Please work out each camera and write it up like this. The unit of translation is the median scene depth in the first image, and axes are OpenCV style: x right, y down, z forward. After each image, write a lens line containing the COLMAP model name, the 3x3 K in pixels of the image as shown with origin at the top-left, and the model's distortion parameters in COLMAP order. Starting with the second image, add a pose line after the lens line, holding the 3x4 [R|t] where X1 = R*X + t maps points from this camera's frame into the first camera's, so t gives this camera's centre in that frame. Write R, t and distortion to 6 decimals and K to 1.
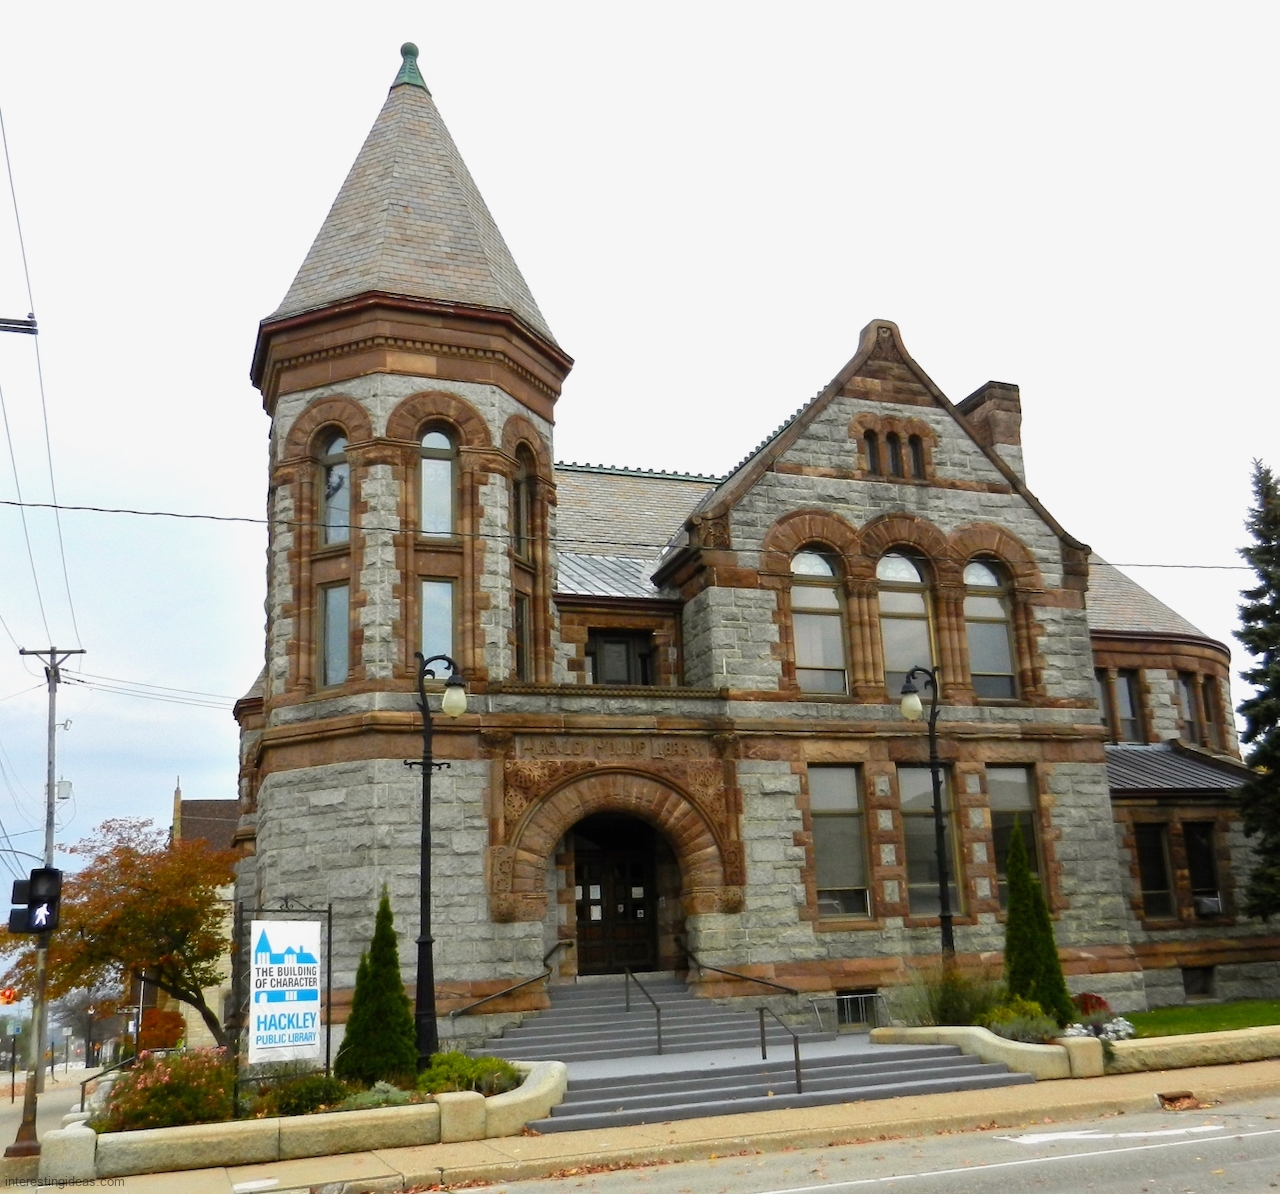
lens RADIAL K [[1399.4, 0, 651.5], [0, 1399.4, 587.7], [0, 0, 1]] dist [0.002068, 0.000000]
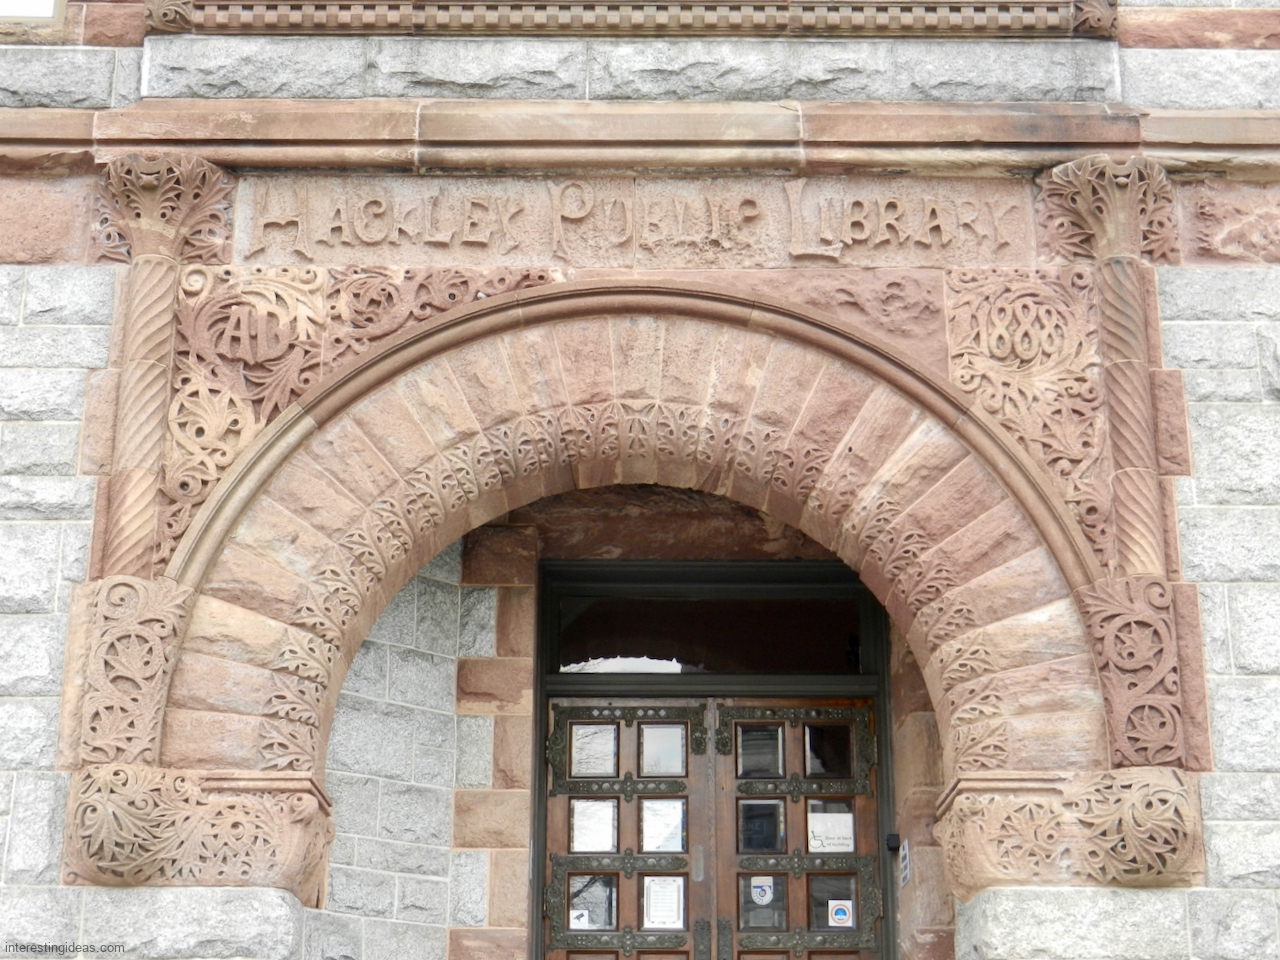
lens RADIAL K [[2019.4, 0, 646.9], [0, 2019.4, 450.8], [0, 0, 1]] dist [-0.005793, 0.000000]
pose [[0.937762, -0.063733, -0.341379, 0.095569], [0.038465, 0.996029, -0.080289, 0.181085], [0.345141, 0.062161, 0.936490, 0.647430]]
